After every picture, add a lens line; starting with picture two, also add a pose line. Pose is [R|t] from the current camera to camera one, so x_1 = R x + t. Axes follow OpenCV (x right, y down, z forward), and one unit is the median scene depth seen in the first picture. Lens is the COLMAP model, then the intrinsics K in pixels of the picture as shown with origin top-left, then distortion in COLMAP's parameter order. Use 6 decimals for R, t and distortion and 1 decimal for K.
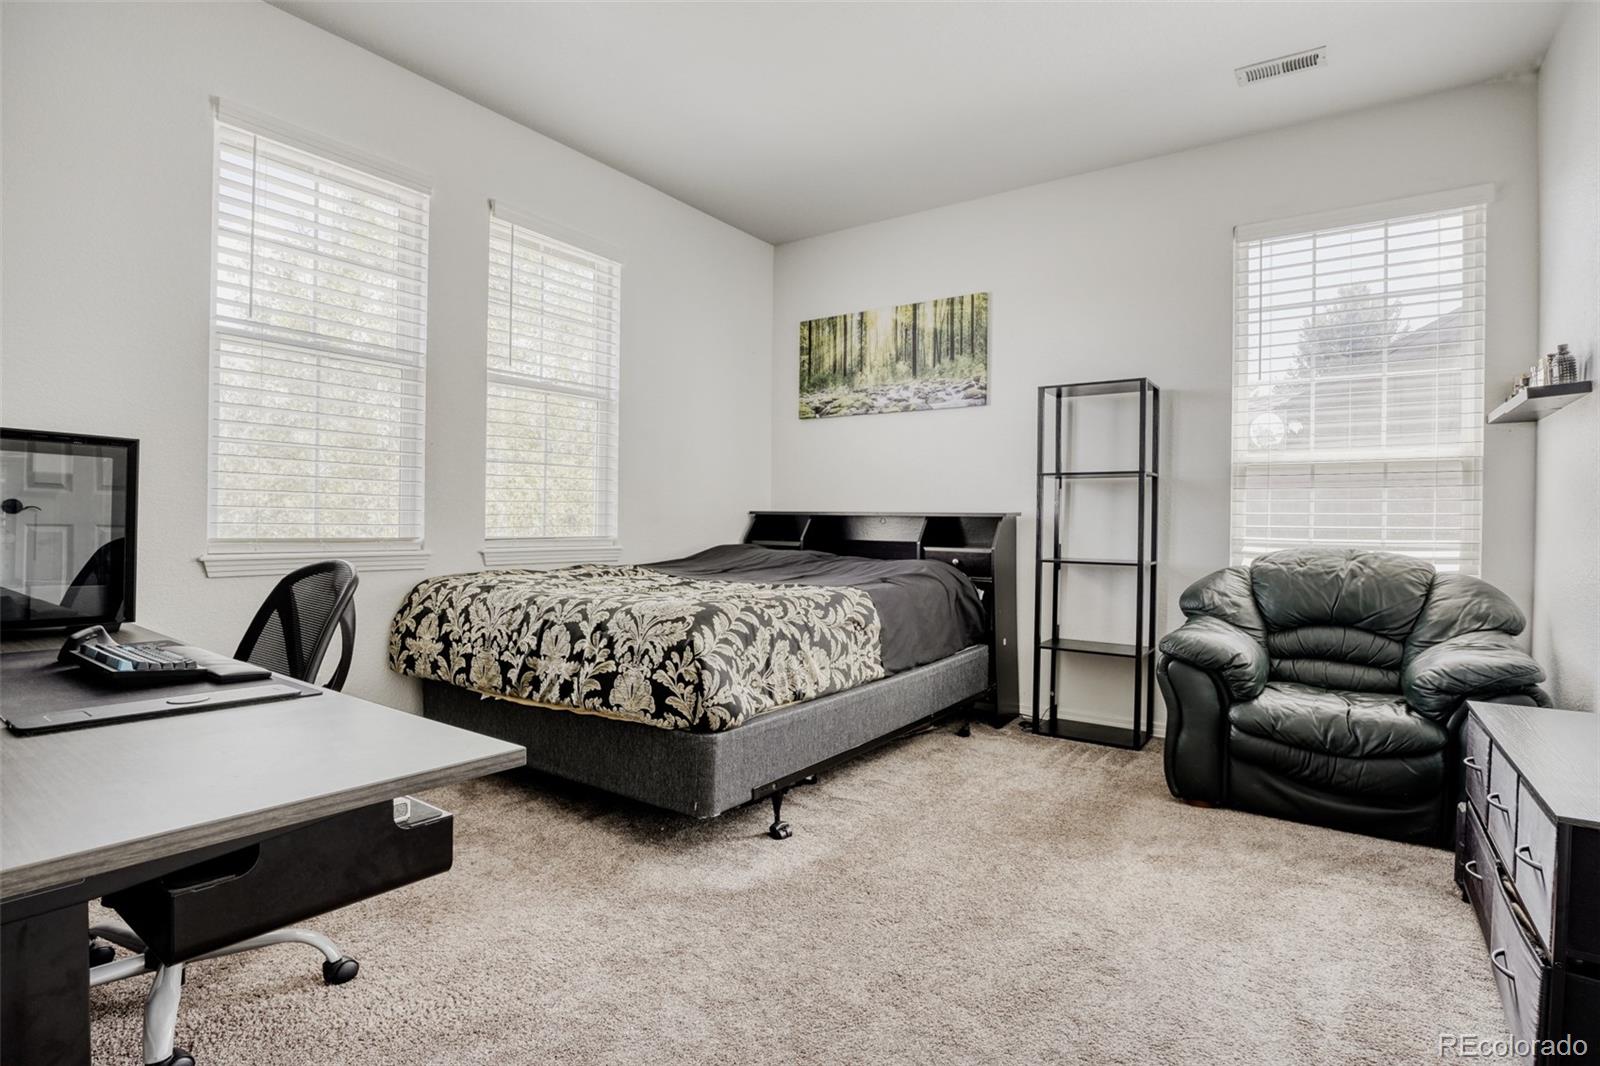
lens RADIAL K [[776.2, 0, 801.1], [0, 776.2, 524.2], [0, 0, 1]] dist [-0.034155, 0.006759]
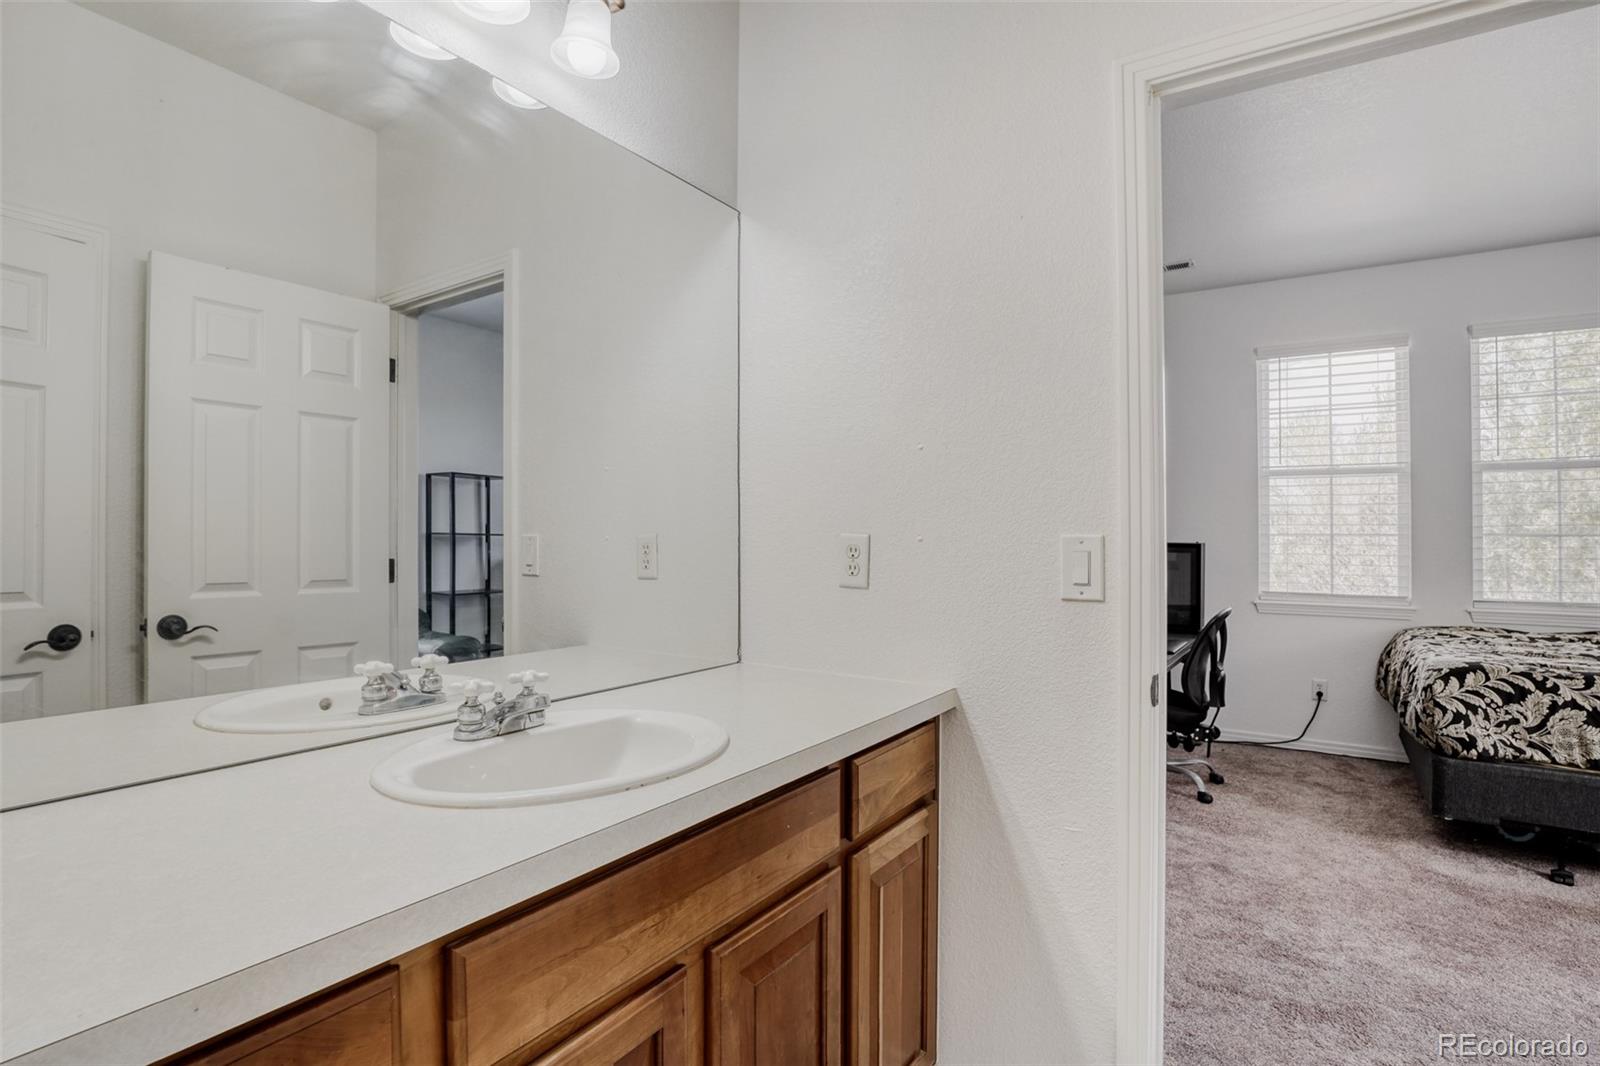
lens RADIAL K [[776.2, 0, 800.2], [0, 776.2, 538.2], [0, 0, 1]] dist [-0.034155, 0.006759]
pose [[0.021682, -0.017699, -0.999608, 1.083071], [-0.008302, 0.999806, -0.017882, -0.070301], [0.999730, 0.008687, 0.021531, -0.140962]]
